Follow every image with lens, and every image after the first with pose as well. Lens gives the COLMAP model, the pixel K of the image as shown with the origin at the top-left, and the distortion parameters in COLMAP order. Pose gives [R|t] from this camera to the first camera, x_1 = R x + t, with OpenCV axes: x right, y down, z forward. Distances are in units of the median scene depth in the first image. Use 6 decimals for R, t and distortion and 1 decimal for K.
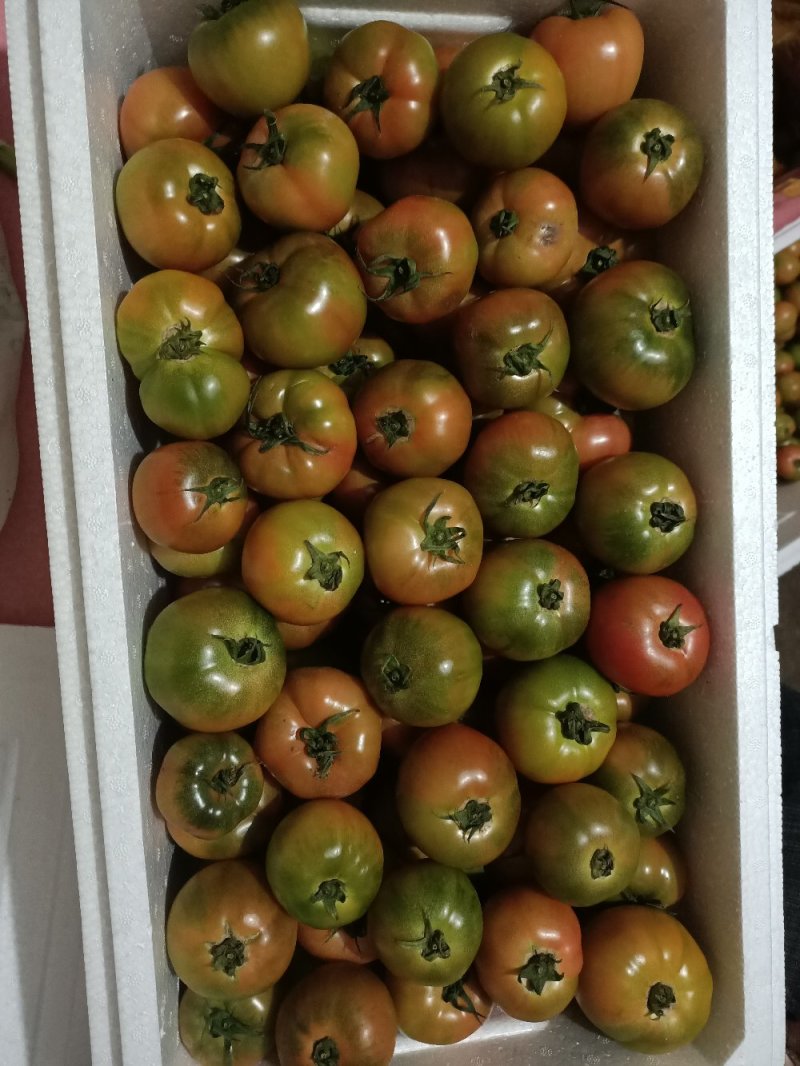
lens RADIAL K [[787.1, 0, 400.0], [0, 787.1, 533.0], [0, 0, 1]] dist [0.032546, -0.041384]
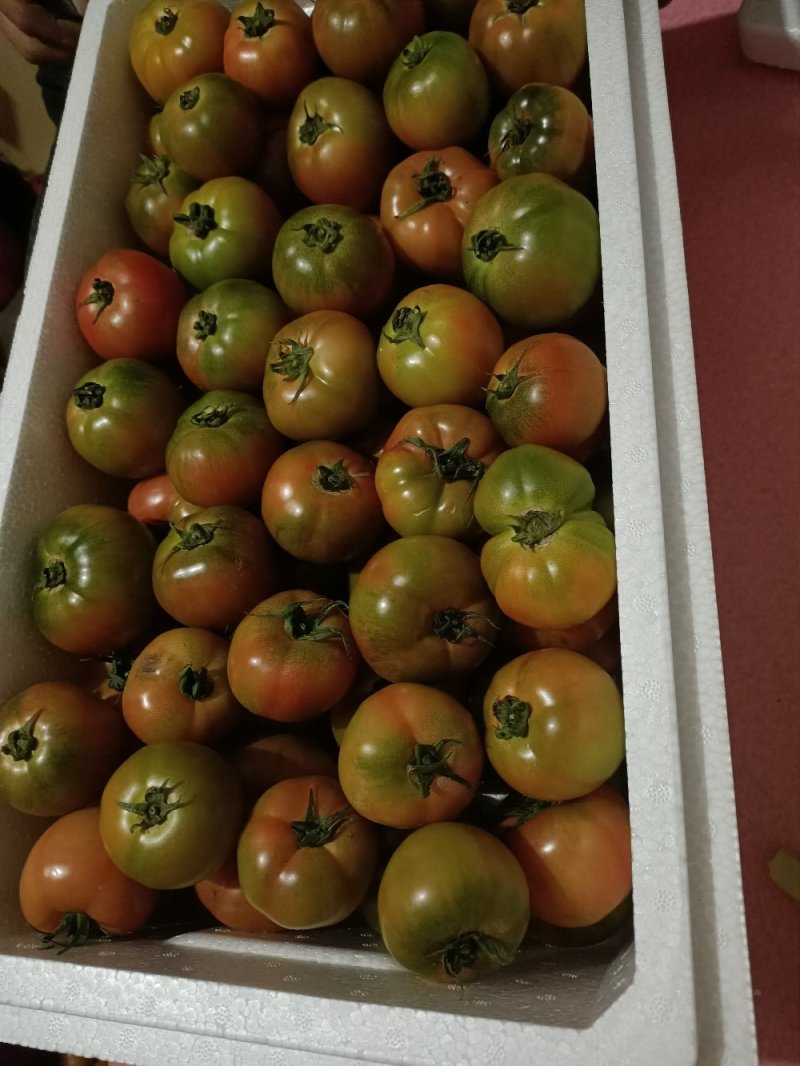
lens RADIAL K [[787.1, 0, 400.0], [0, 787.1, 533.0], [0, 0, 1]] dist [0.032546, -0.041384]
pose [[-0.985026, -0.035357, 0.168742, -0.249871], [0.075828, -0.967845, 0.239847, -0.424062], [0.154836, 0.249051, 0.956033, 0.120322]]
